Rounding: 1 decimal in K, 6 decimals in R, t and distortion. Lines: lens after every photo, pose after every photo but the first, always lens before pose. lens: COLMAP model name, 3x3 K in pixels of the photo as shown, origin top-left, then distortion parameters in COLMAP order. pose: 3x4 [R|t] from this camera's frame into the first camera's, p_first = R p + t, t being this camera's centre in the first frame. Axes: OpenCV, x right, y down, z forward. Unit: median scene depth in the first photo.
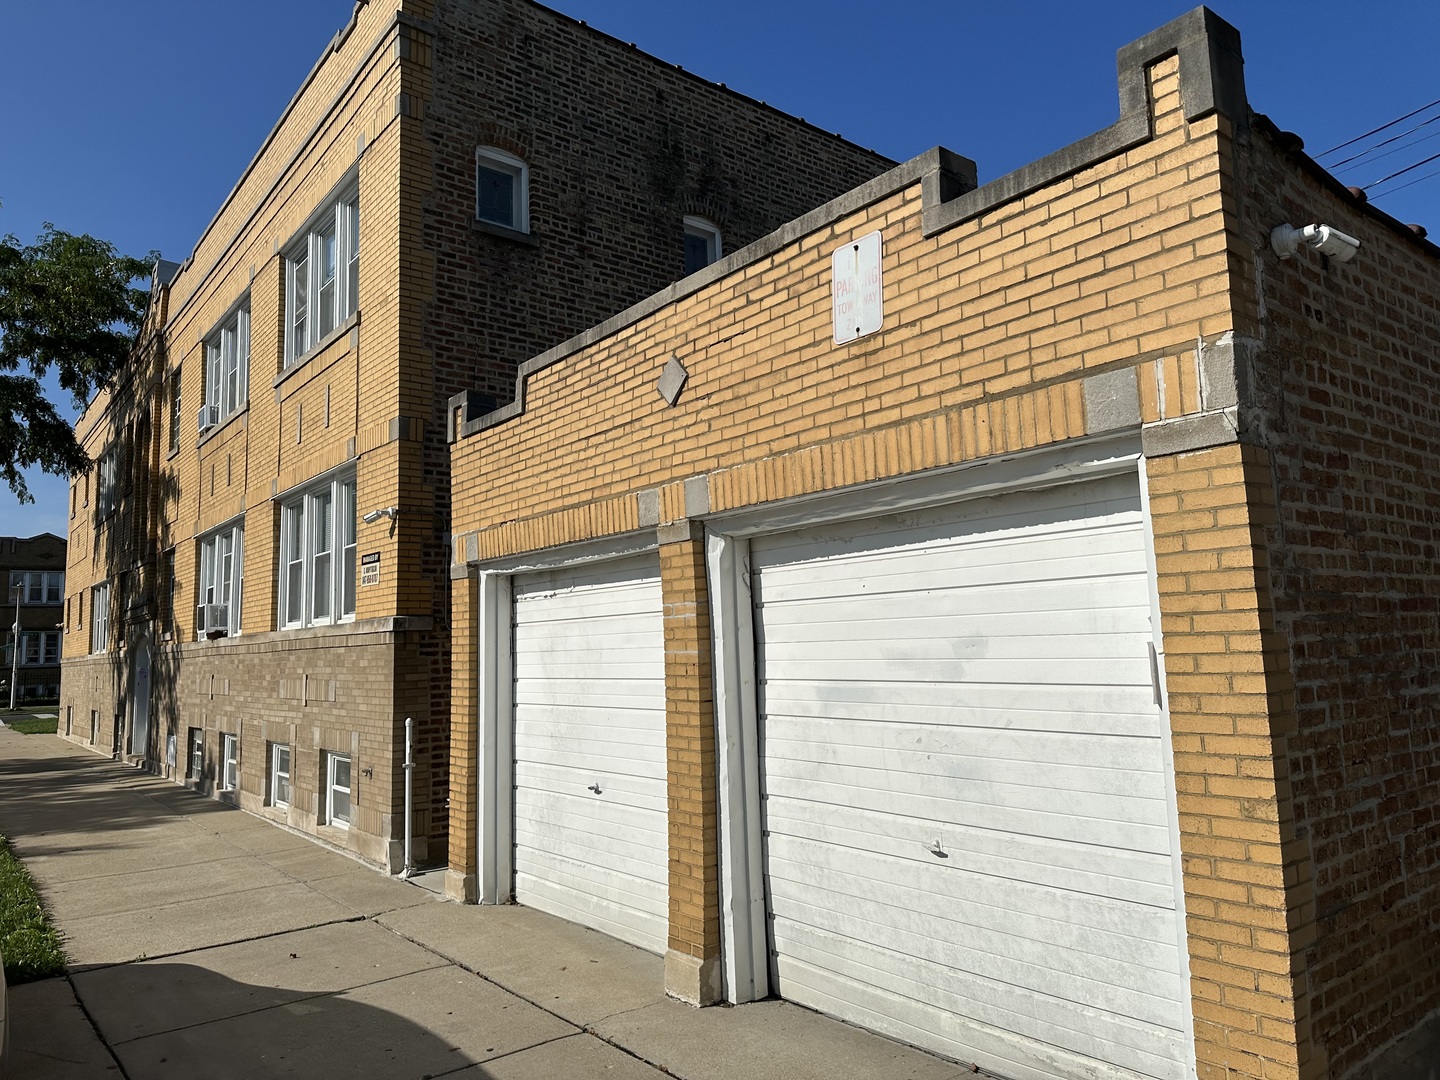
lens RADIAL K [[1000.5, 0, 721.7], [0, 1000.5, 539.0], [0, 0, 1]] dist [0.086727, -0.101147]
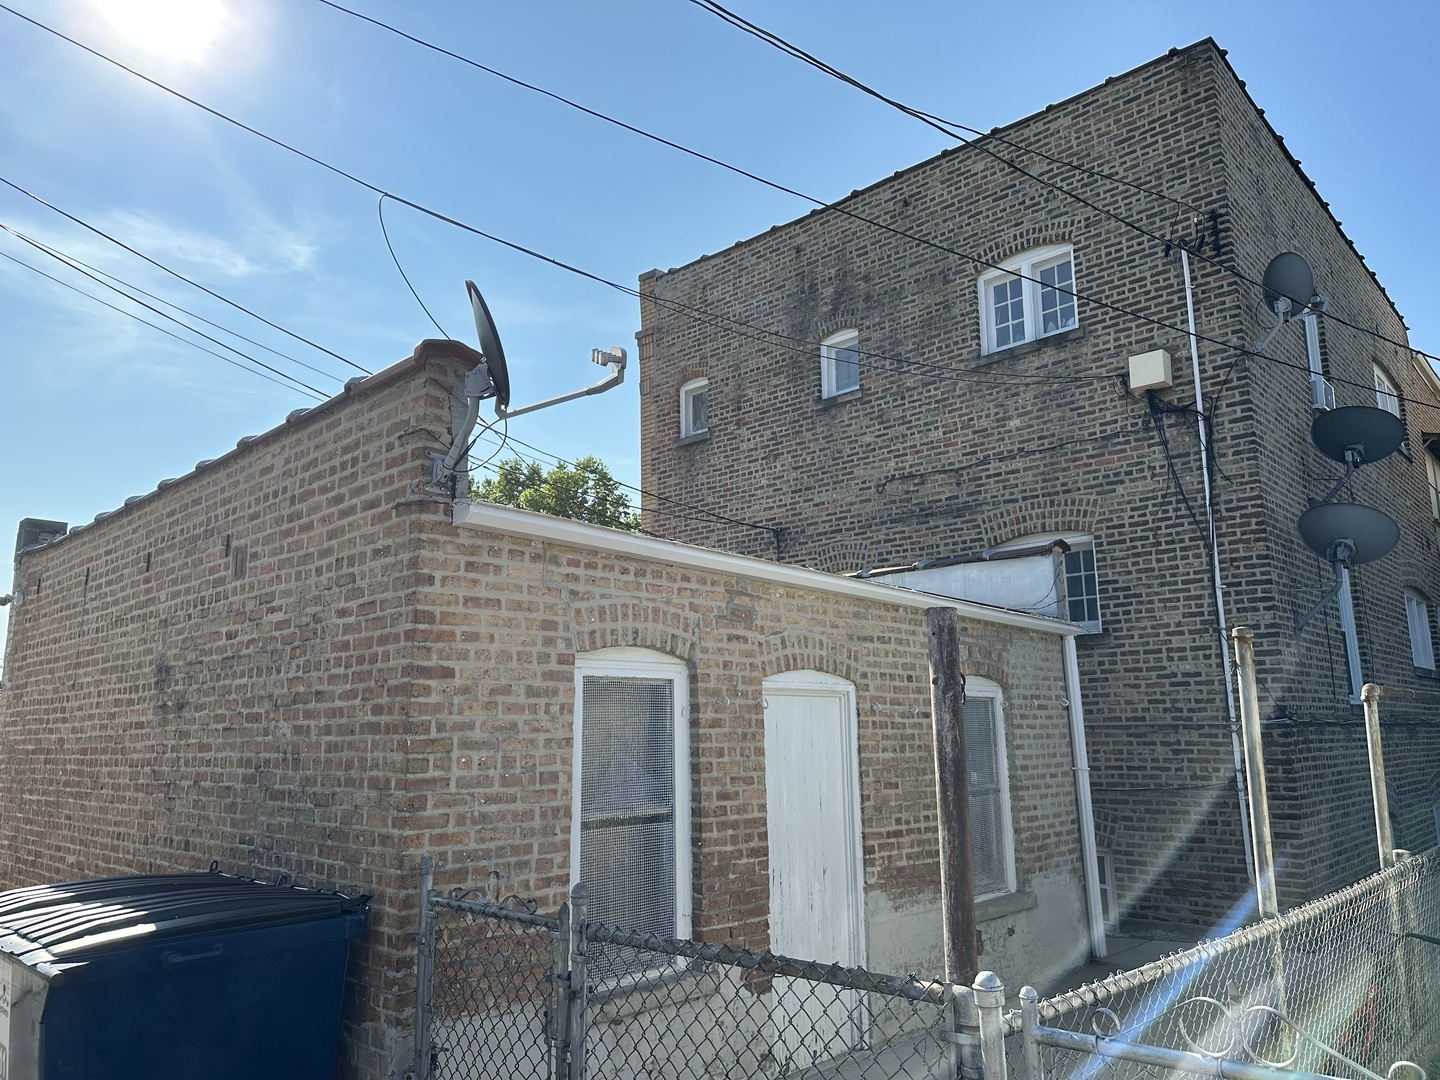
lens RADIAL K [[1000.5, 0, 718.5], [0, 1000.5, 553.1], [0, 0, 1]] dist [0.086727, -0.101147]
pose [[0.148548, -0.154275, -0.976797, 1.010578], [0.120668, 0.983203, -0.136936, 0.041604], [0.981515, -0.097526, 0.164669, 0.716545]]
